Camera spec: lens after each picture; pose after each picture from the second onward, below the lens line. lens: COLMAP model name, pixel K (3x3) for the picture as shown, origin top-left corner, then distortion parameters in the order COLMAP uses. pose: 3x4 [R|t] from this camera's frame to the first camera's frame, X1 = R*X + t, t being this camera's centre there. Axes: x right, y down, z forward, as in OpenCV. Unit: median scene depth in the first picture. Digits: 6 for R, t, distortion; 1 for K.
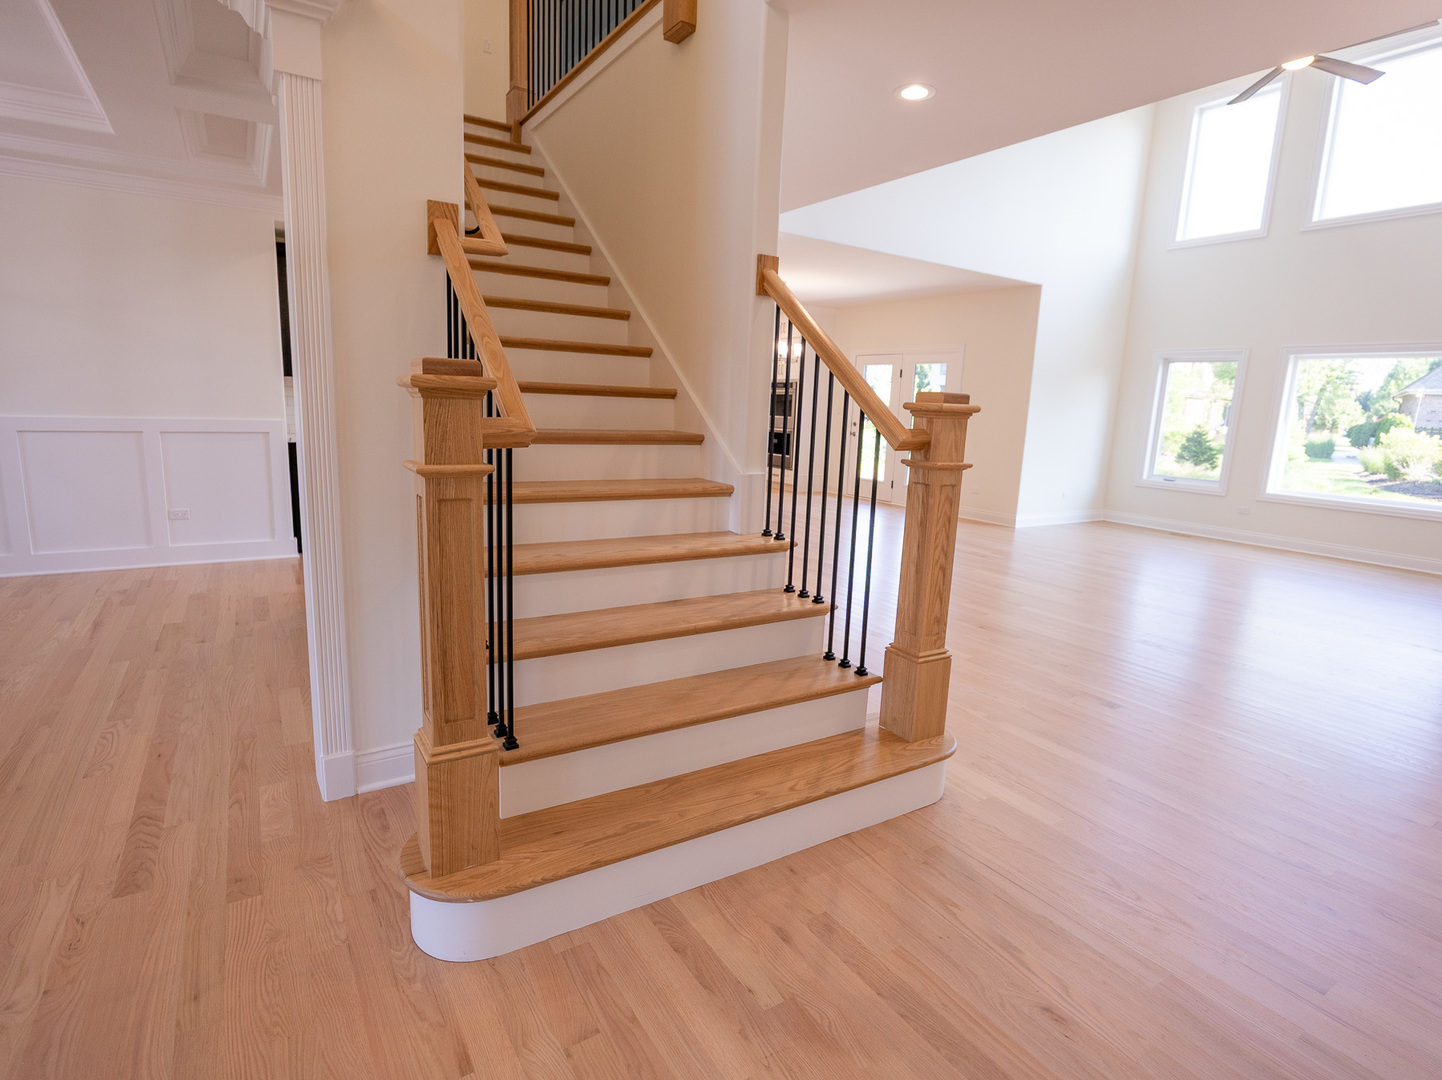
lens RADIAL K [[740.5, 0, 720.5], [0, 740.5, 541.6], [0, 0, 1]] dist [-0.003258, -0.001108]
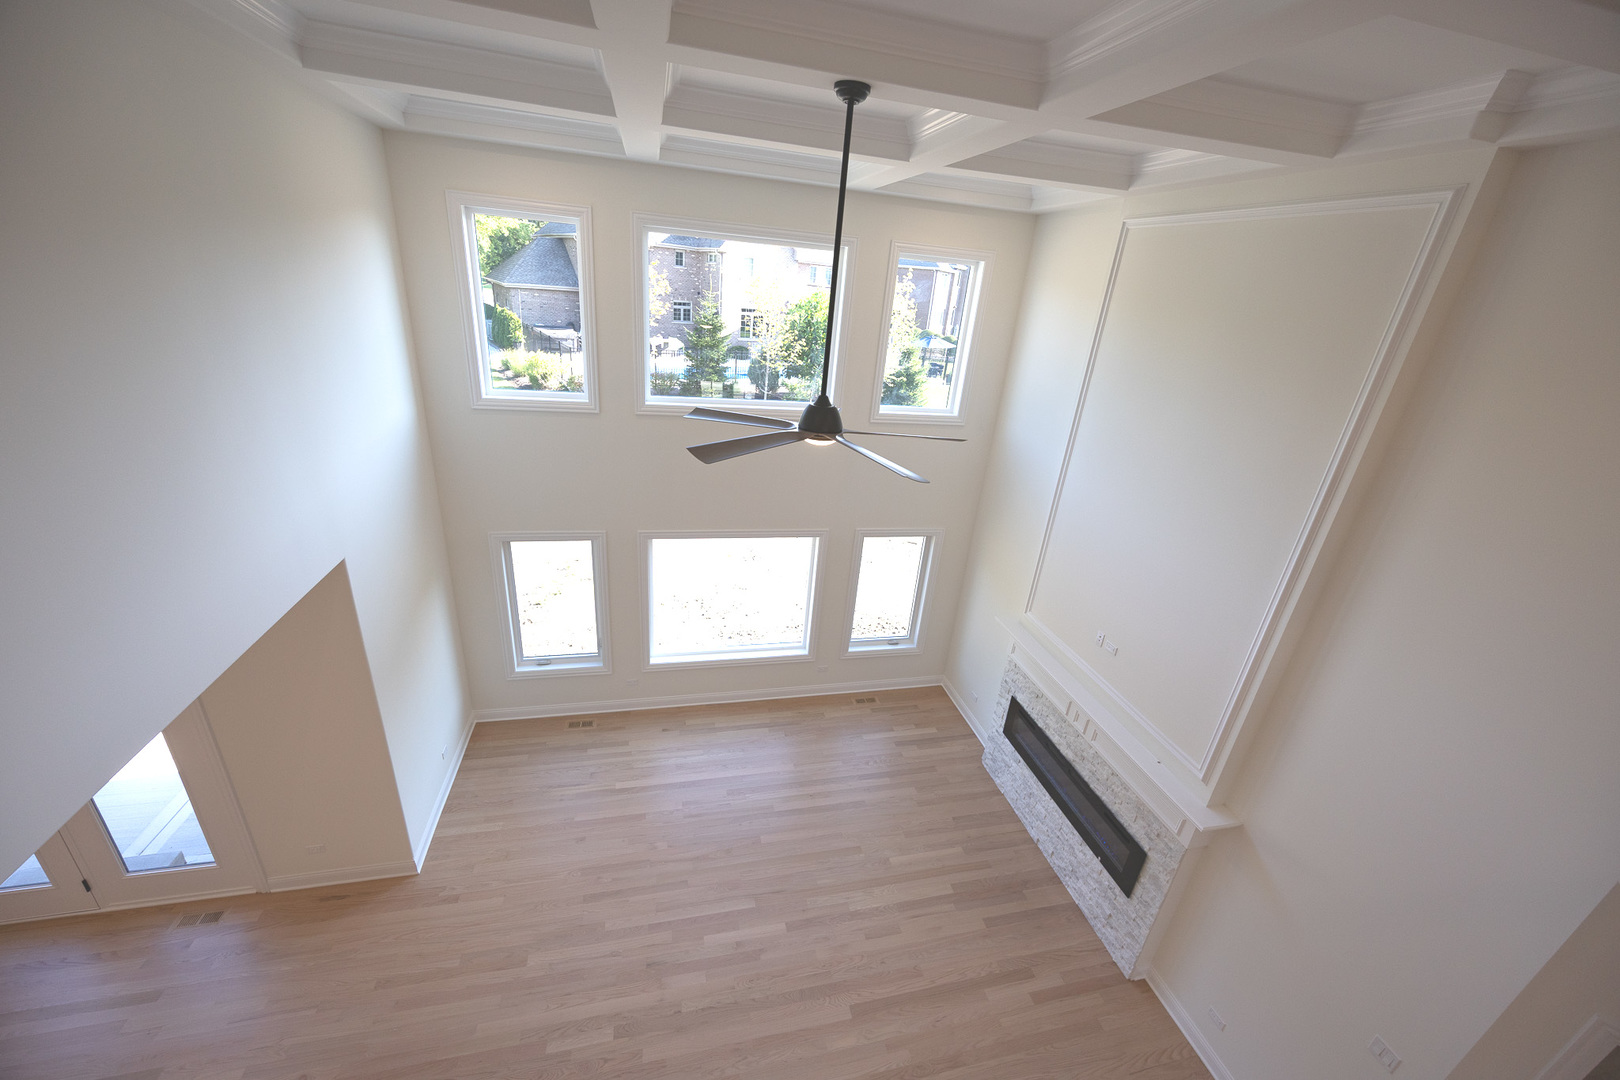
lens RADIAL K [[616.9, 0, 805.7], [0, 616.9, 540.8], [0, 0, 1]] dist [-0.006557, 0.000322]
pose [[0.338317, -0.379701, 0.861028, 0.162747], [0.105893, 0.924532, 0.366098, -0.503235], [-0.935055, -0.032680, 0.352993, 0.524858]]
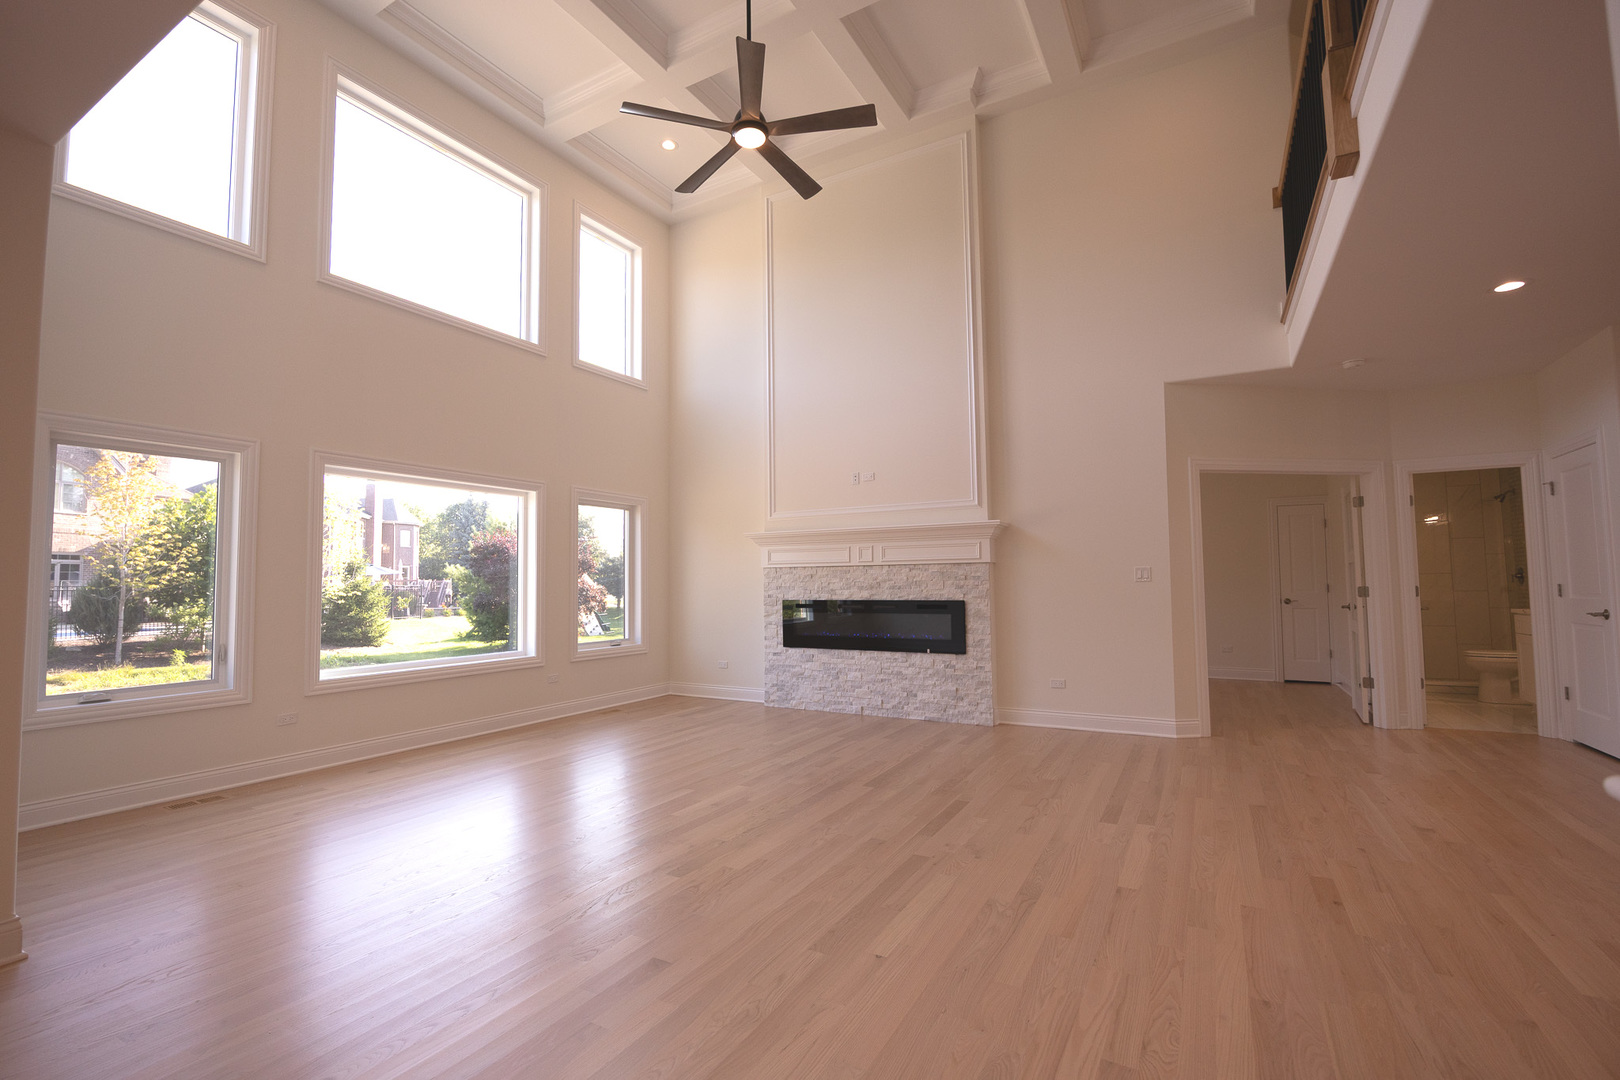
lens RADIAL K [[720.1, 0, 804.7], [0, 720.1, 540.9], [0, 0, 1]] dist [-0.012251, 0.000361]
pose [[-0.459428, 0.019380, 0.888004, 0.025342], [0.157988, 0.985603, 0.060229, -0.154168], [-0.874051, 0.167965, -0.455875, 0.909593]]
